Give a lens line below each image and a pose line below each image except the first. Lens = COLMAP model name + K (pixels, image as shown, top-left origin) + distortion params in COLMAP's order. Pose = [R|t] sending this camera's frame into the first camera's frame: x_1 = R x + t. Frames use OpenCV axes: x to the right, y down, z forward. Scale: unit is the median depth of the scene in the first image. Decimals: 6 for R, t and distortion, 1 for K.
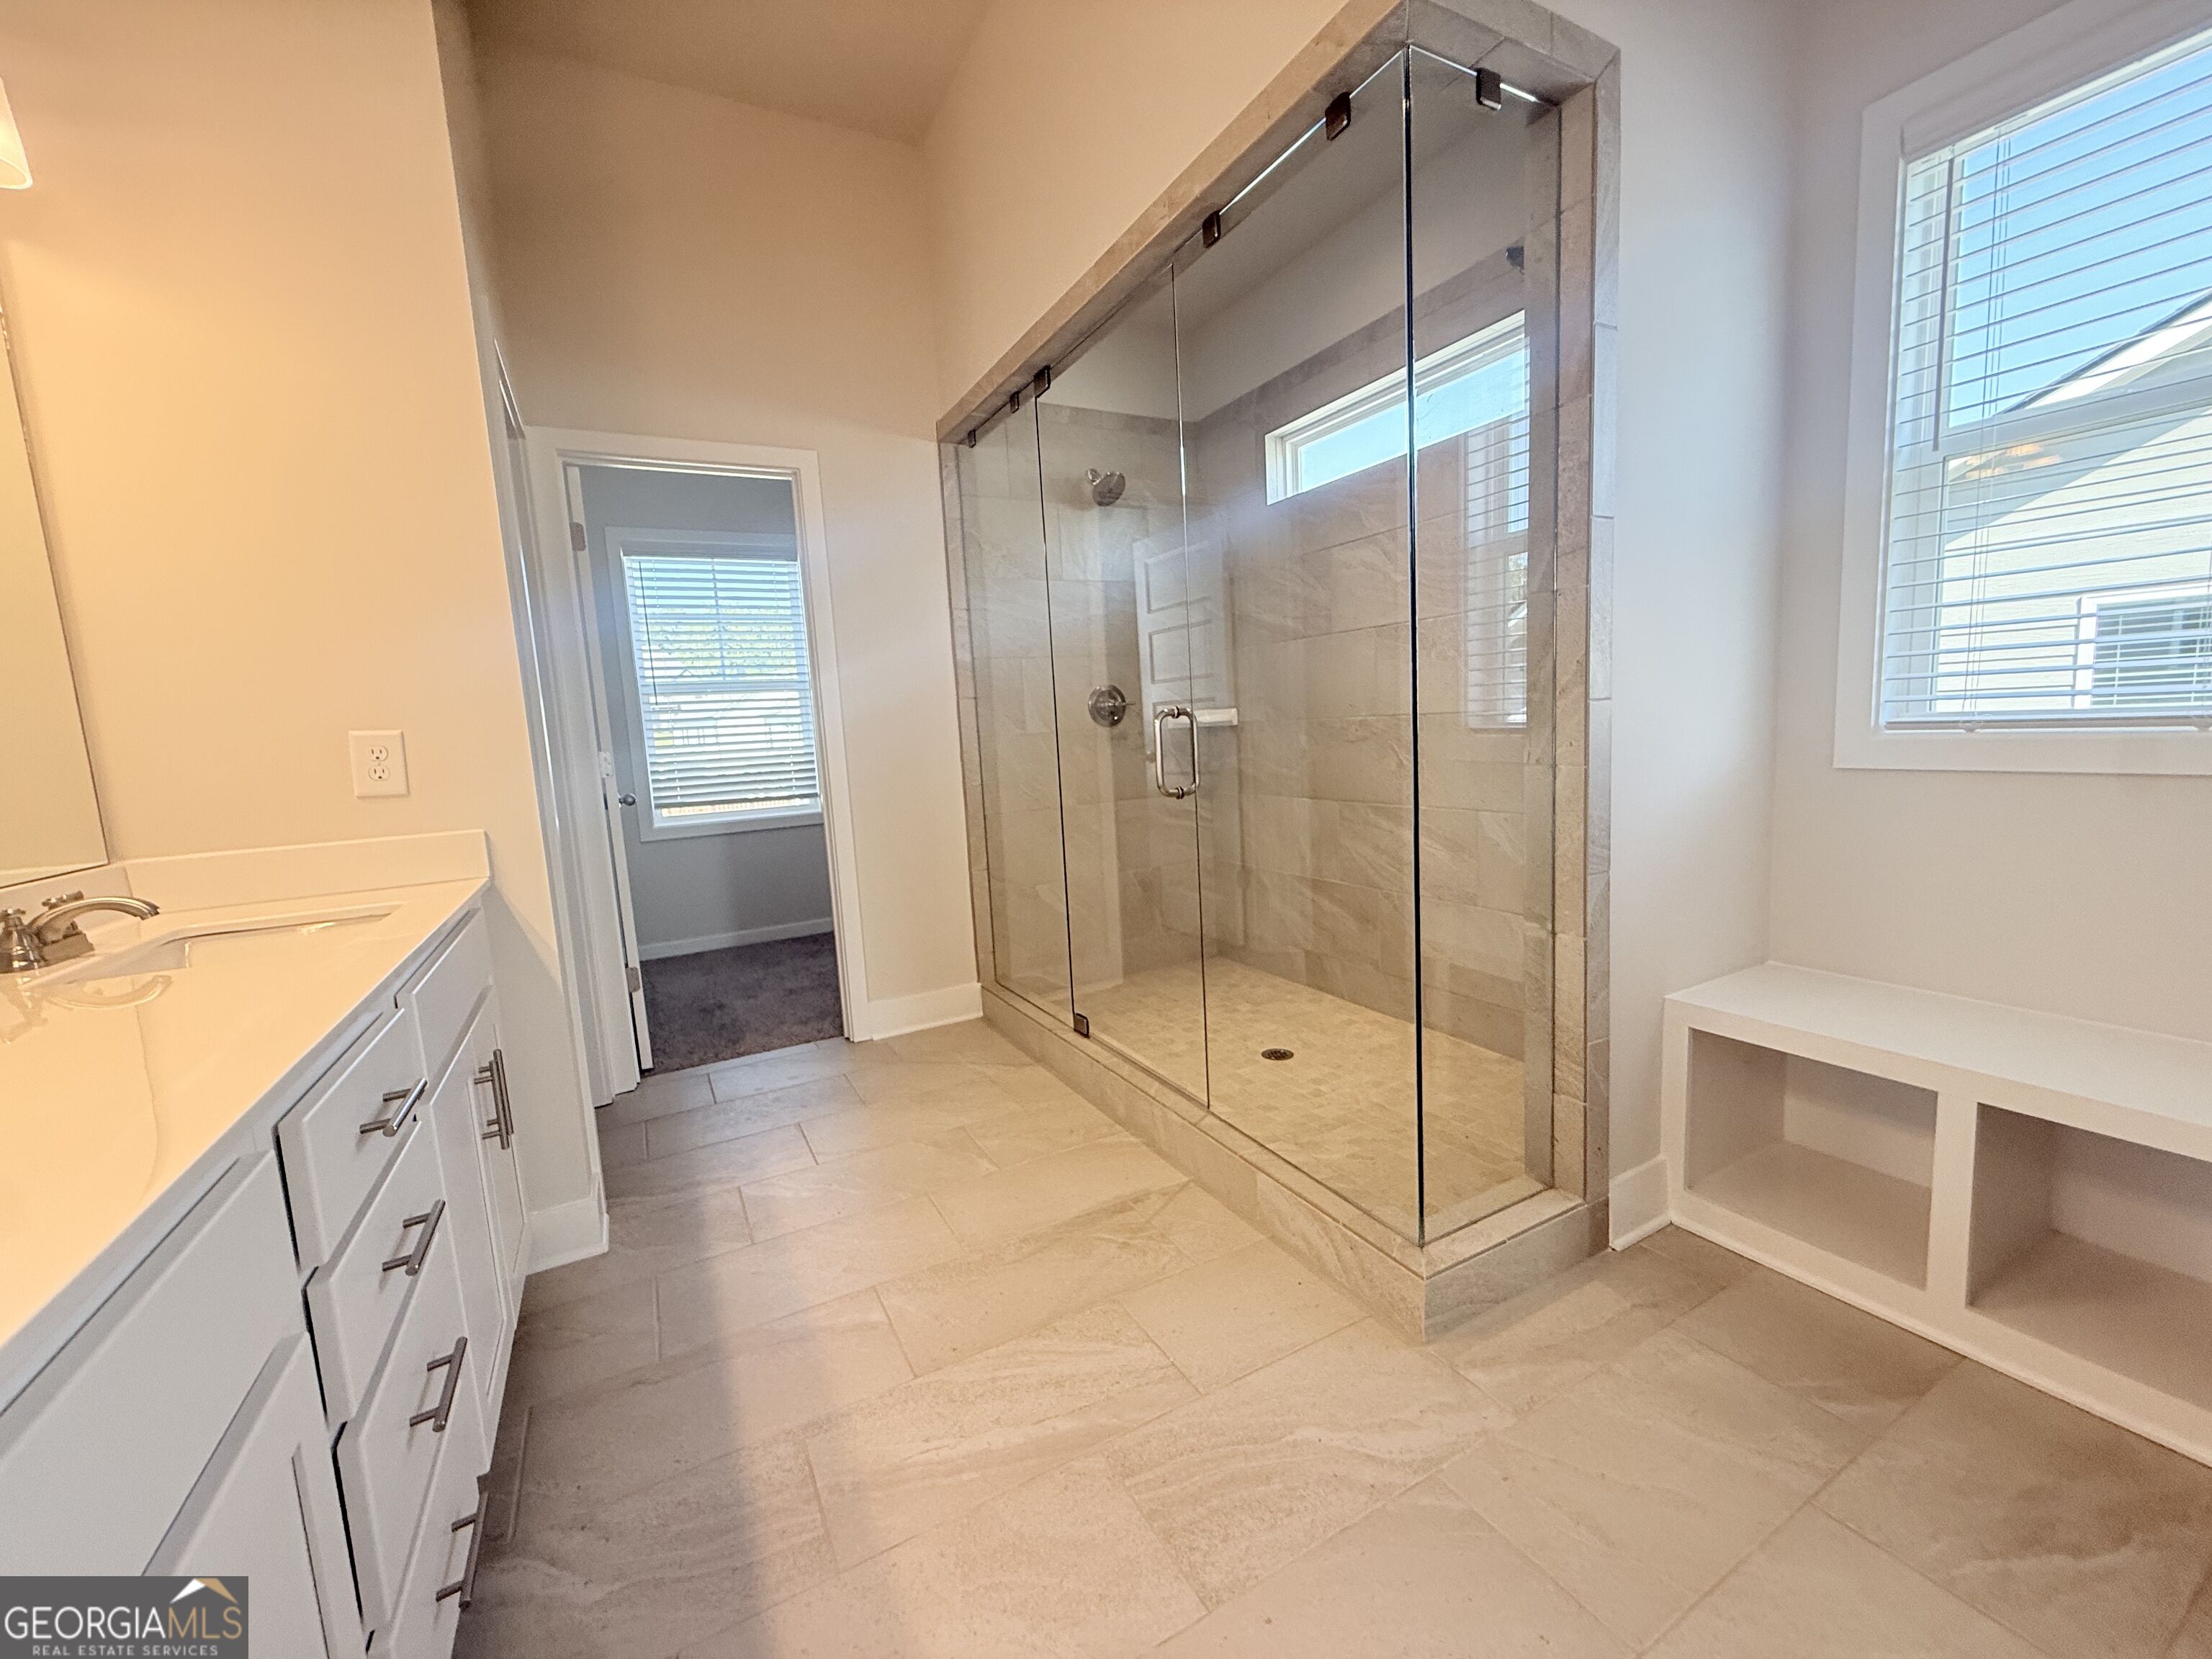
lens RADIAL K [[885.7, 0, 1106.0], [0, 885.7, 829.5], [0, 0, 1]] dist [-0.001218, -0.000088]
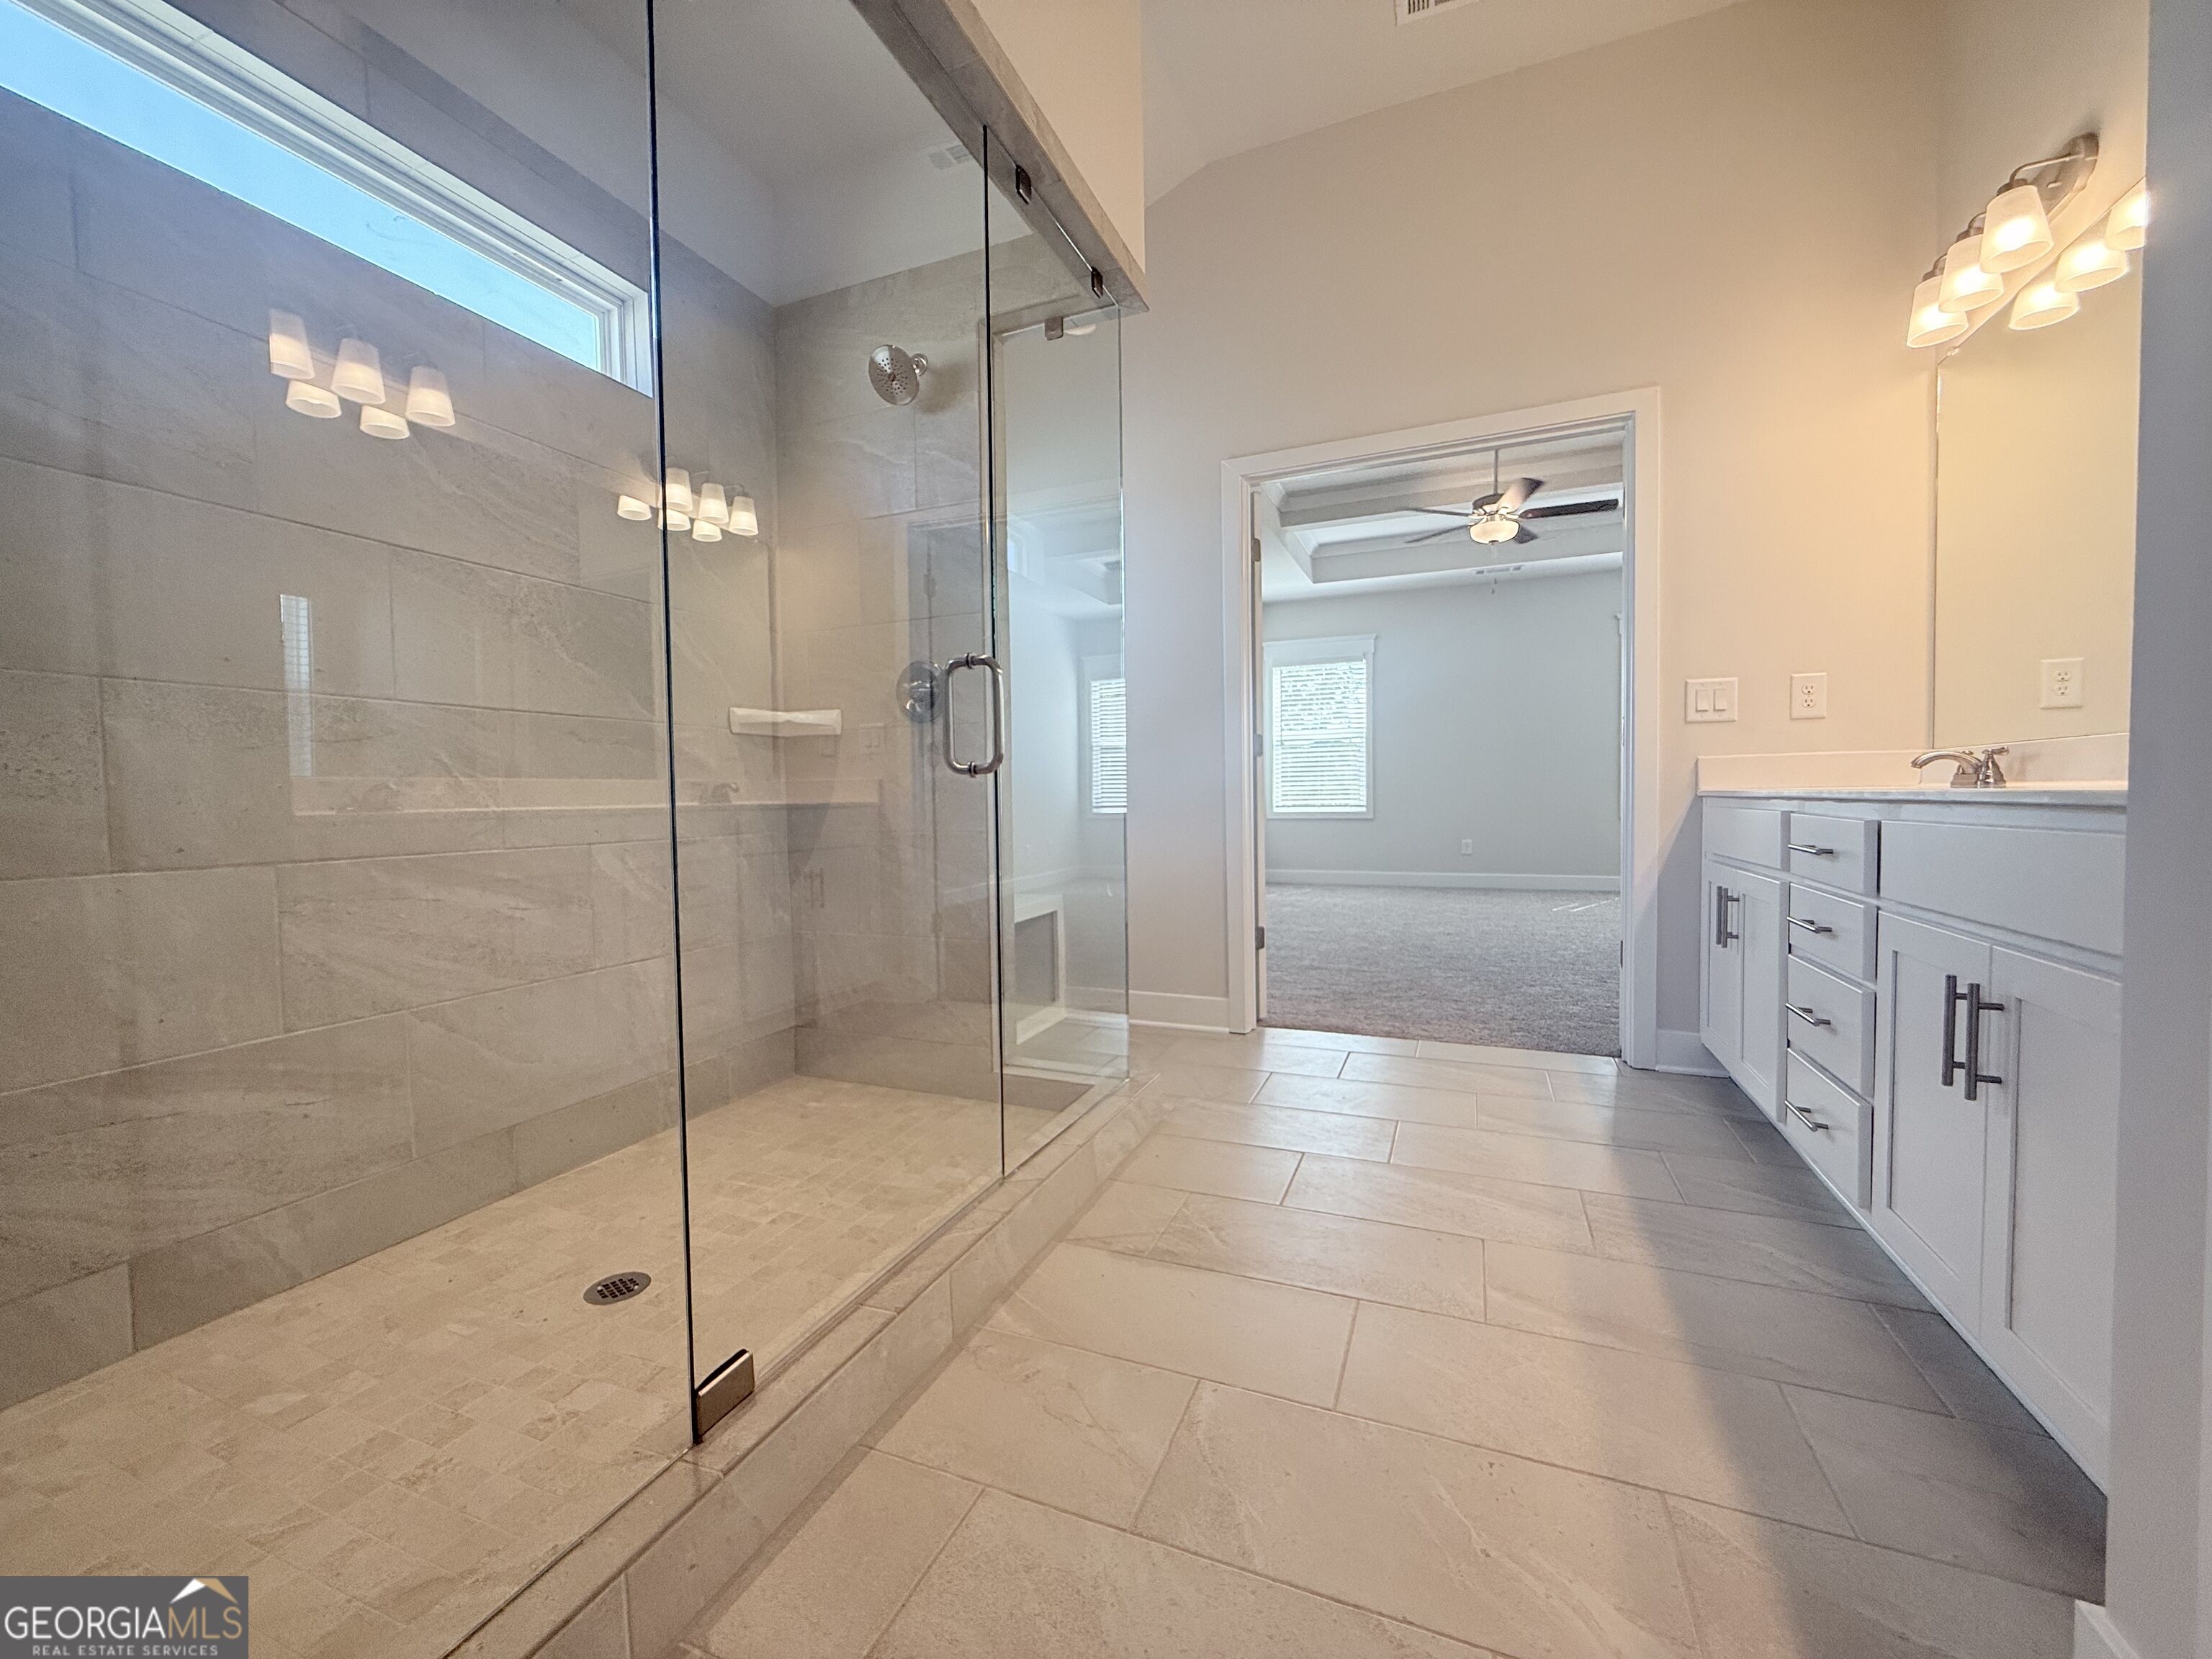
lens RADIAL K [[885.7, 0, 1106.0], [0, 885.7, 829.5], [0, 0, 1]] dist [-0.001218, -0.000088]
pose [[-0.629638, 0.036626, 0.776025, -0.547706], [0.146585, 0.986547, 0.072372, -0.026945], [-0.762934, 0.159322, -0.626536, 1.357524]]
